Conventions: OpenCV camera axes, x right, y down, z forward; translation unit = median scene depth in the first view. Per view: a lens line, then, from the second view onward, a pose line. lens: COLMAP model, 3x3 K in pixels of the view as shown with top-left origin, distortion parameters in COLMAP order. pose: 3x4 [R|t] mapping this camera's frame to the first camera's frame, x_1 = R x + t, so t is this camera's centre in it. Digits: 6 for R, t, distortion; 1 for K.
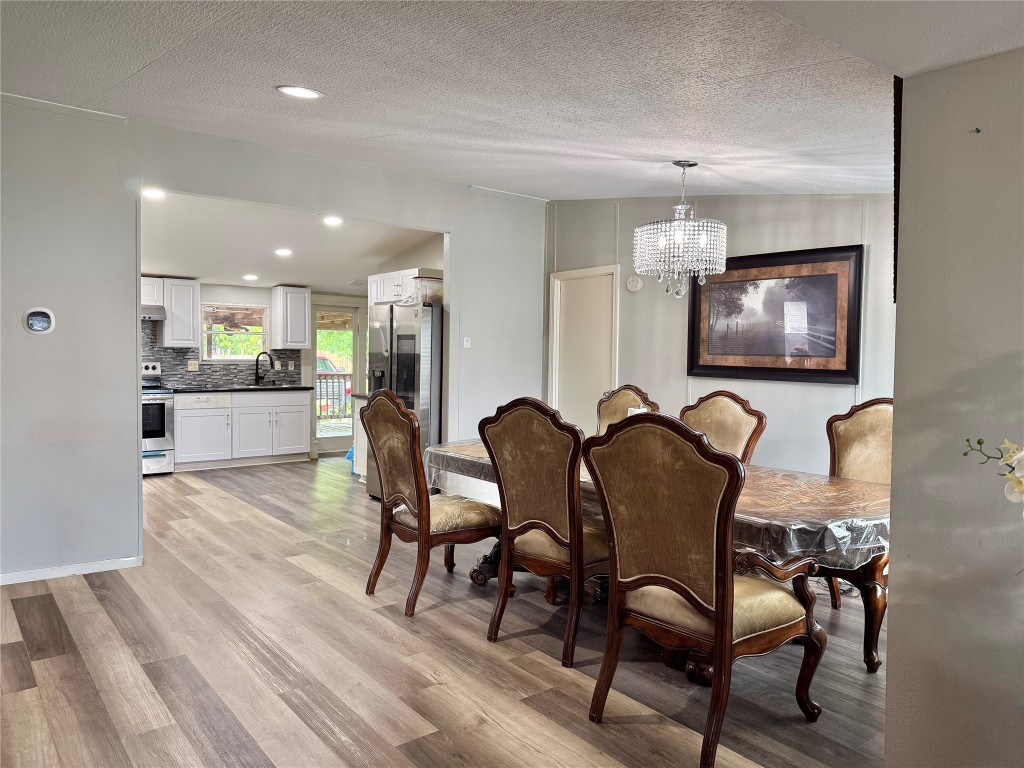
lens RADIAL K [[708.5, 0, 513.4], [0, 708.5, 387.1], [0, 0, 1]] dist [0.020965, -0.015854]
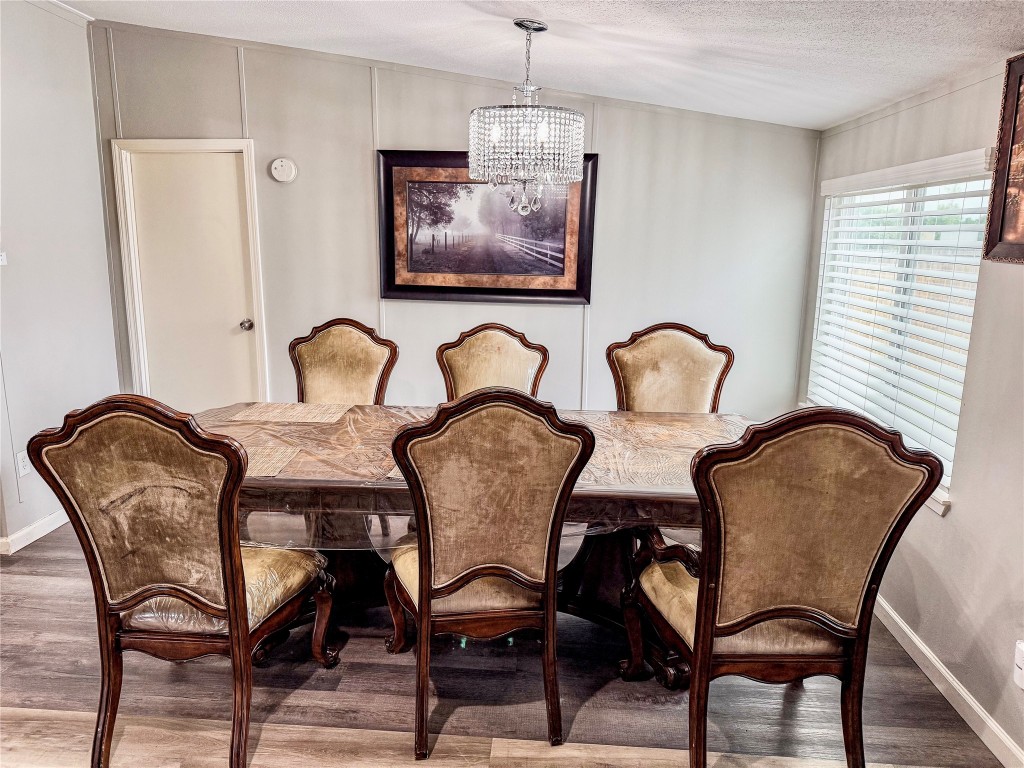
lens RADIAL K [[708.5, 0, 511.9], [0, 708.5, 387.5], [0, 0, 1]] dist [0.020965, -0.015854]
pose [[0.674856, -0.152477, 0.722025, -0.301506], [0.028660, 0.983098, 0.180823, -0.069819], [-0.737393, -0.101336, 0.667820, 0.414166]]
